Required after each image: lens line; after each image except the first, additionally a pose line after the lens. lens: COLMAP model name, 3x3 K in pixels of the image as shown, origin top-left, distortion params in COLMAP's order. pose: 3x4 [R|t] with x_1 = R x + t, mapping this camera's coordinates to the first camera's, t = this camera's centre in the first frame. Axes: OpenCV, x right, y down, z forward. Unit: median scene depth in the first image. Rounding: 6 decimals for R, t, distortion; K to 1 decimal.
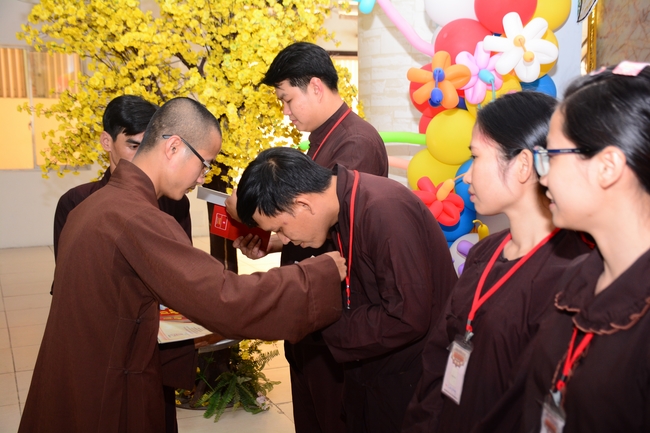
lens RADIAL K [[949.6, 0, 323.8], [0, 949.6, 231.6], [0, 0, 1]] dist [0.207040, 0.000000]
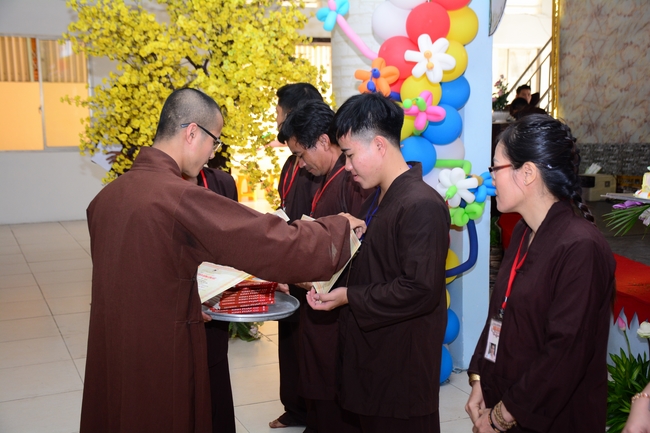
lens RADIAL K [[1282.4, 0, 337.6], [0, 1282.4, 251.2], [0, 0, 1]] dist [0.366099, 0.000000]
pose [[0.999958, -0.002247, -0.008870, 0.063801], [0.002307, 0.999974, 0.006763, 0.062740], [0.008854, -0.006783, 0.999938, -0.736278]]
